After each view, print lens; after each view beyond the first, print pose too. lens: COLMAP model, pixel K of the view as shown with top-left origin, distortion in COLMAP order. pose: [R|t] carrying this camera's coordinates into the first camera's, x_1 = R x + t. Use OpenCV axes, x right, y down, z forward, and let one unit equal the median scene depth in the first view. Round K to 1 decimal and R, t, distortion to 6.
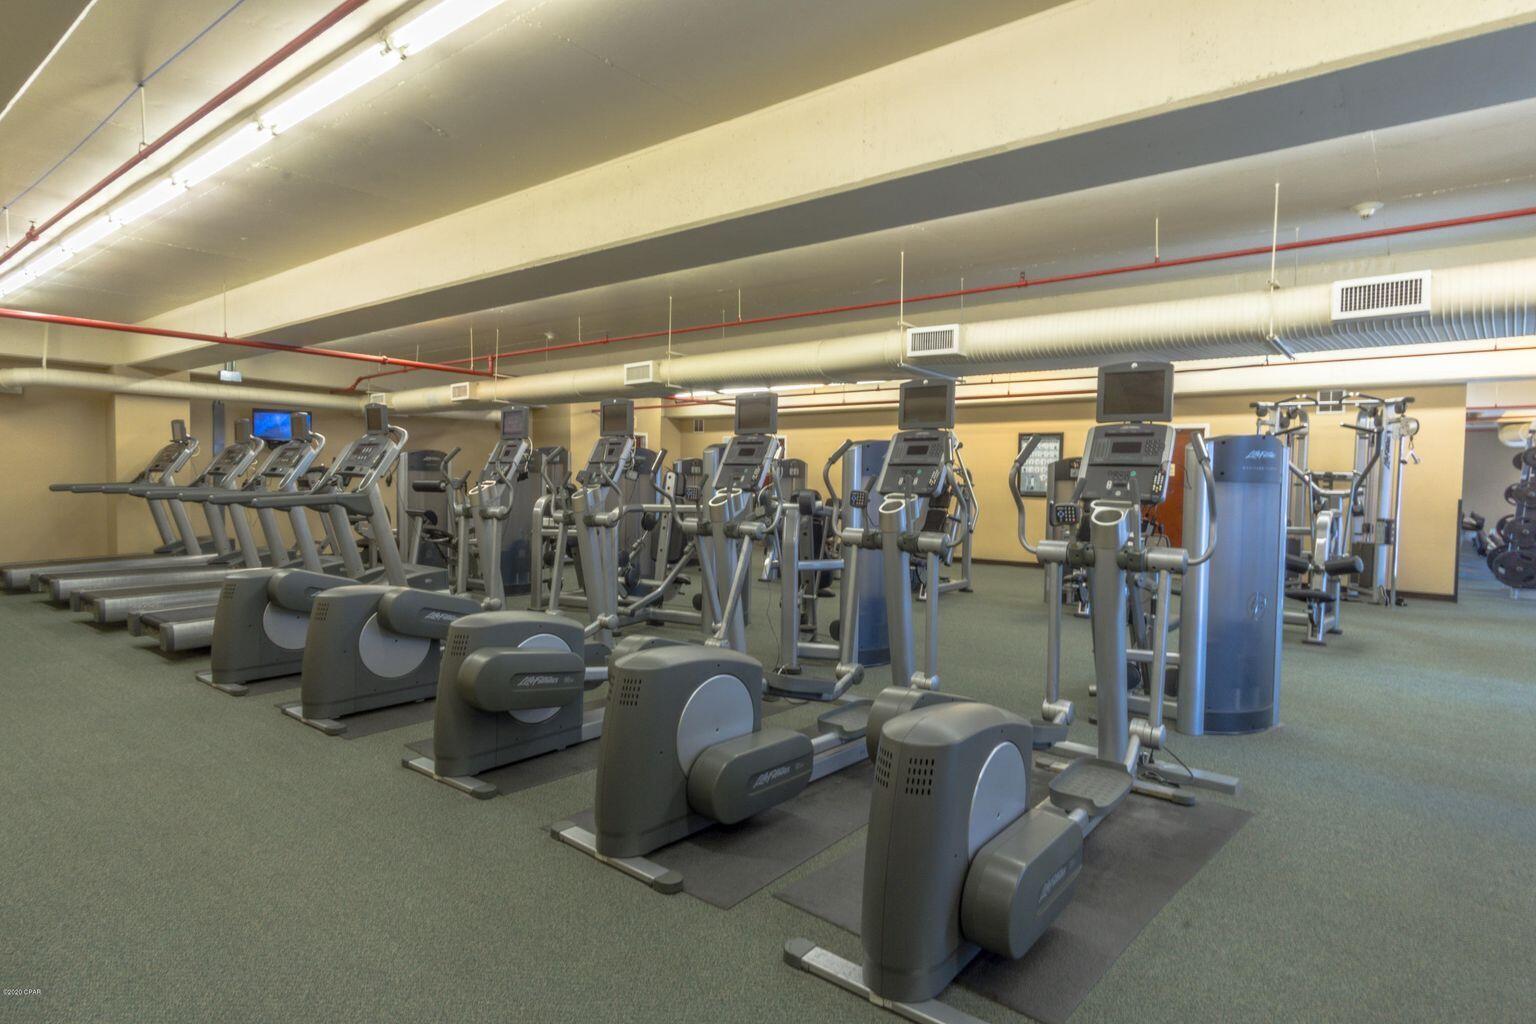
lens RADIAL K [[846.3, 0, 769.0], [0, 846.3, 511.7], [0, 0, 1]] dist [0.006052, 0.000731]
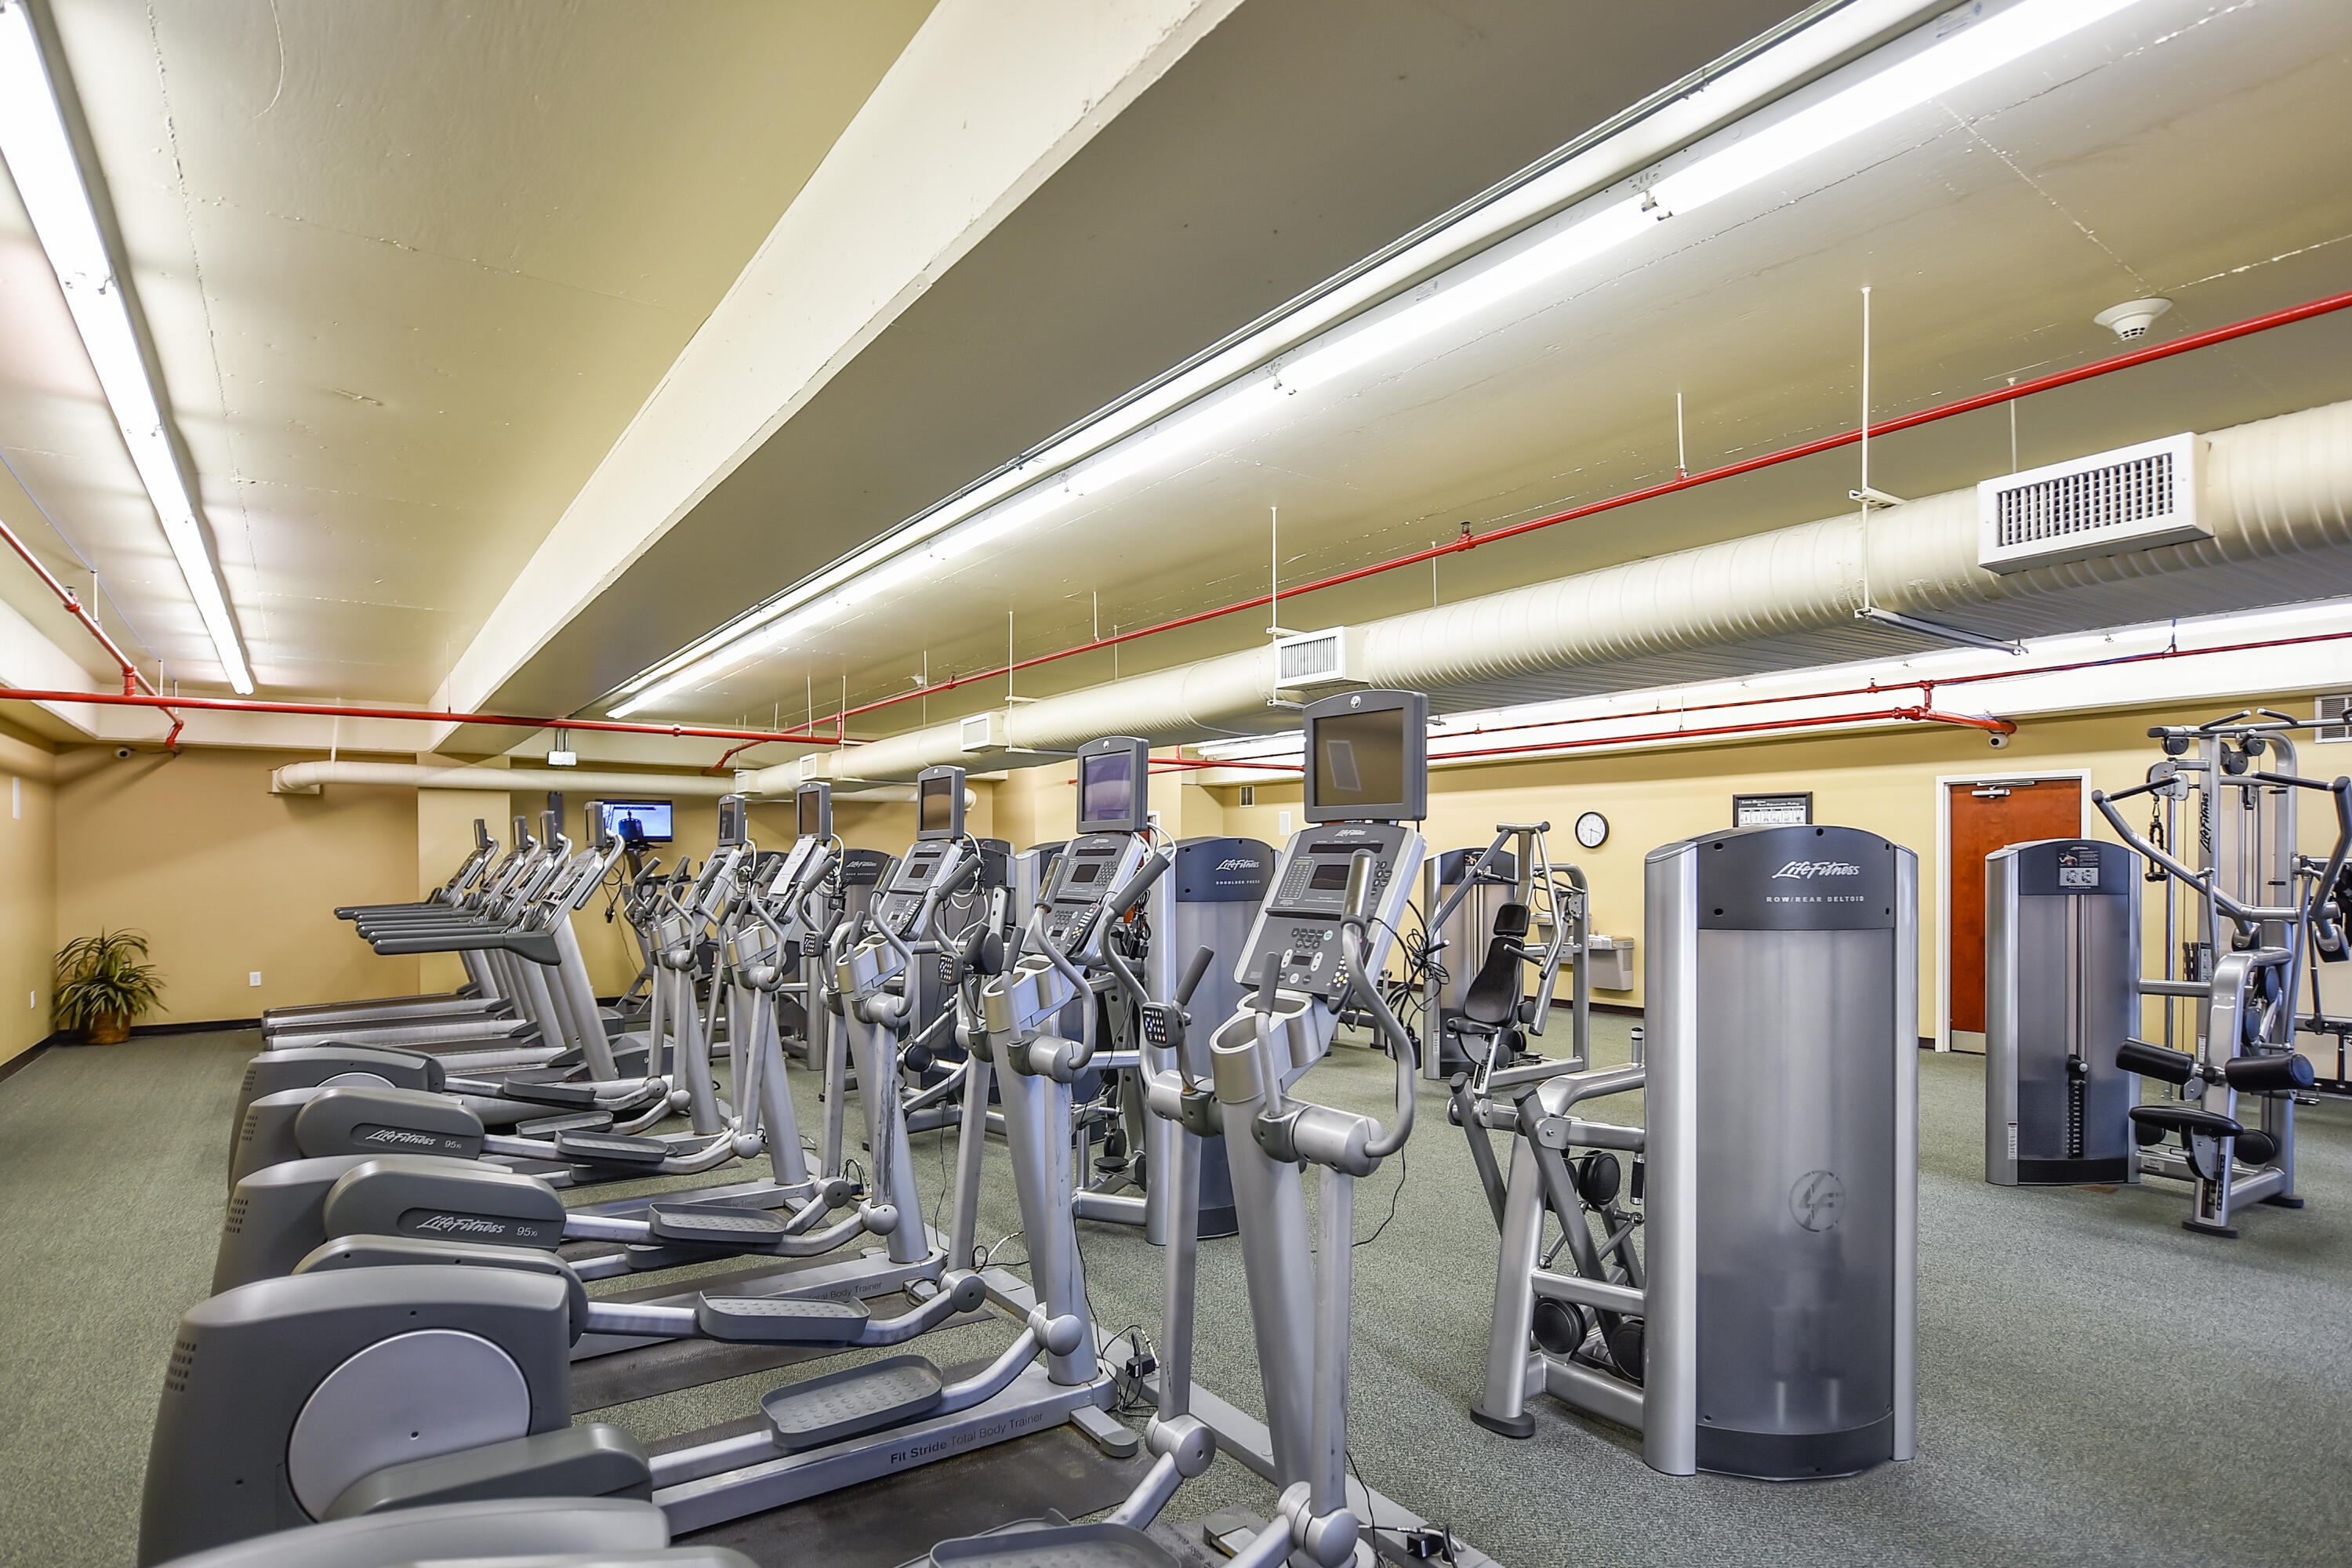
lens RADIAL K [[1220.6, 0, 1153.4], [0, 1220.6, 867.8], [0, 0, 1]] dist [-0.005691, -0.000706]
pose [[0.960250, -0.017704, -0.278580, 0.189944], [0.007985, 0.999320, -0.035984, -0.021371], [0.279028, 0.032329, 0.959739, 0.121054]]
